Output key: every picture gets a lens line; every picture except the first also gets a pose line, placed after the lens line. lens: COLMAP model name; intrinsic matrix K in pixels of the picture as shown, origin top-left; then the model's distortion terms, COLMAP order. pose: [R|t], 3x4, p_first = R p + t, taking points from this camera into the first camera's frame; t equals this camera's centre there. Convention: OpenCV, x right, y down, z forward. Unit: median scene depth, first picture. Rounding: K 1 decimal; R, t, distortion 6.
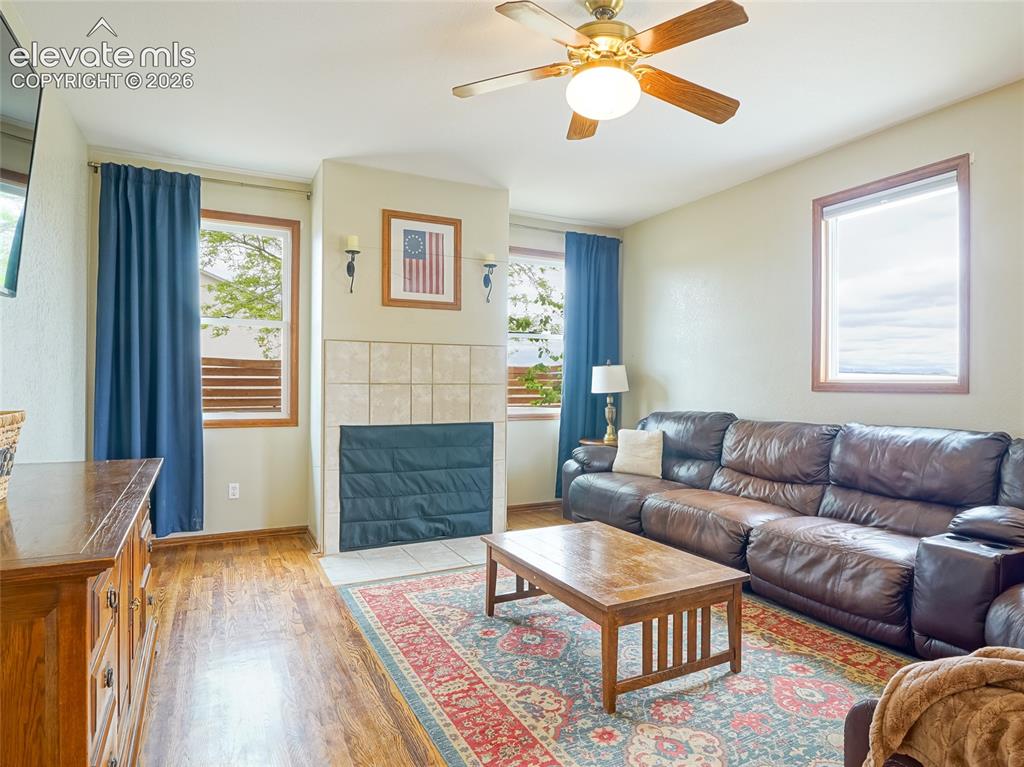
lens RADIAL K [[594.3, 0, 532.8], [0, 594.3, 382.2], [0, 0, 1]] dist [-0.023008, 0.003637]
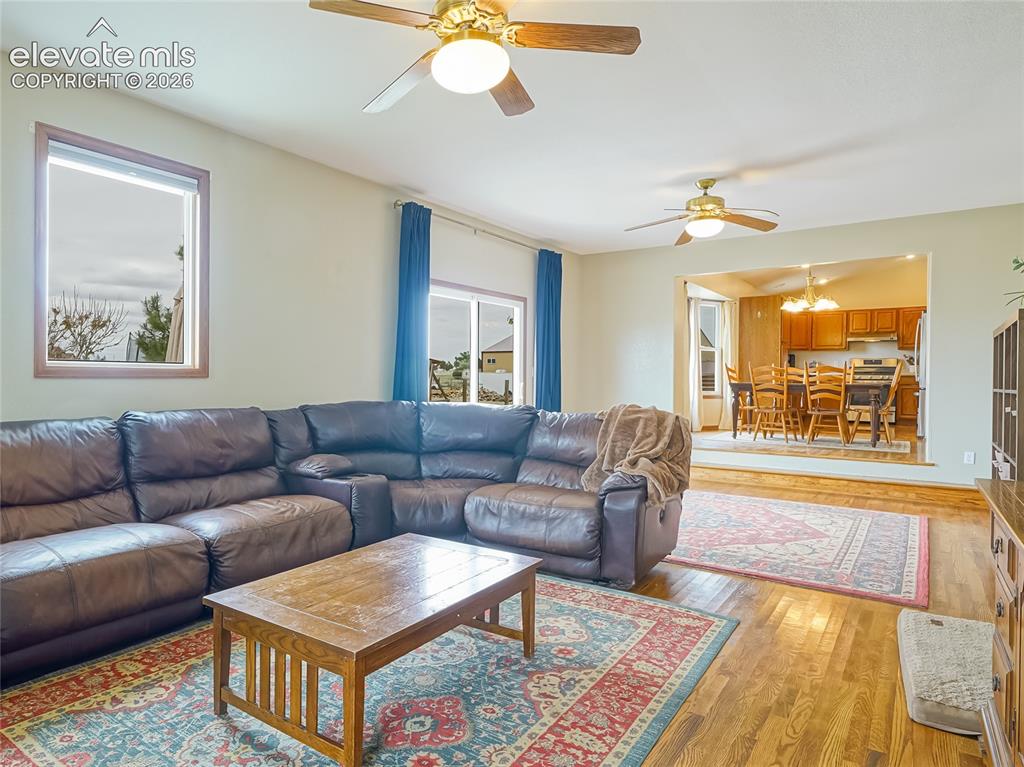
lens RADIAL K [[594.3, 0, 474.3], [0, 594.3, 381.3], [0, 0, 1]] dist [-0.023008, 0.003637]
pose [[-0.421175, -0.015874, 0.906840, -0.440747], [-0.006839, 0.999874, 0.014327, 0.005501], [-0.906953, -0.000168, -0.421231, 0.814355]]
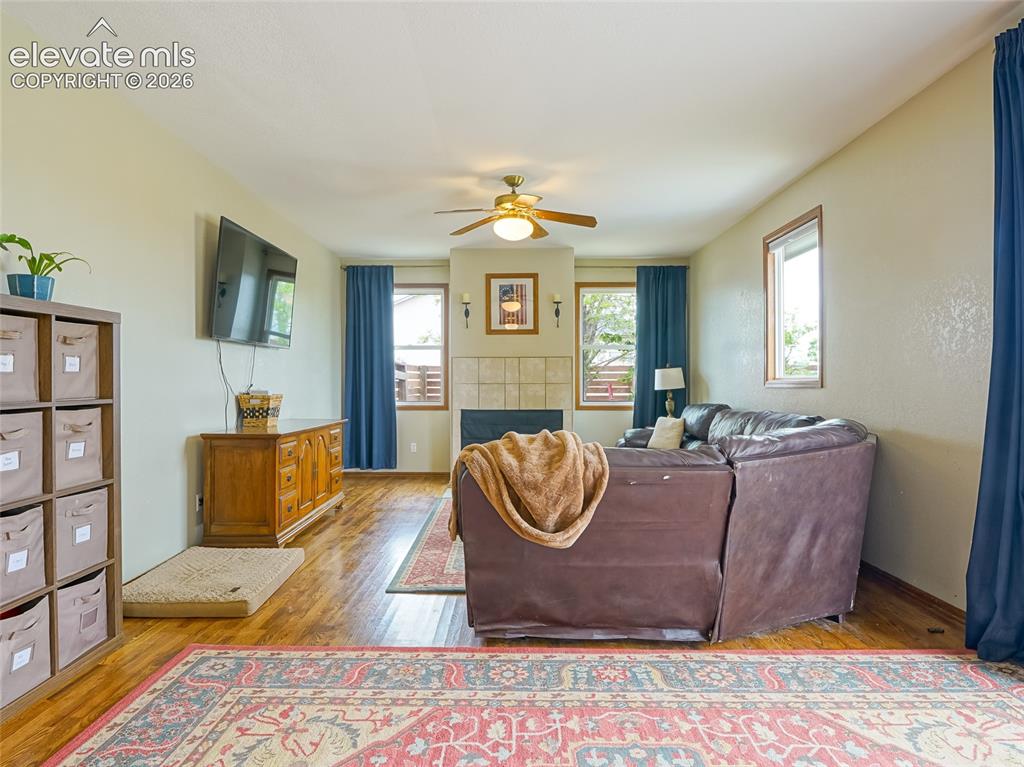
lens RADIAL K [[618.2, 0, 507.9], [0, 618.2, 381.7], [0, 0, 1]] dist [-0.002945, -0.003170]
pose [[0.870125, -0.008064, -0.492765, 0.622811], [0.008149, 0.999965, -0.001975, 0.000767], [0.492763, -0.002297, 0.870160, -0.420089]]
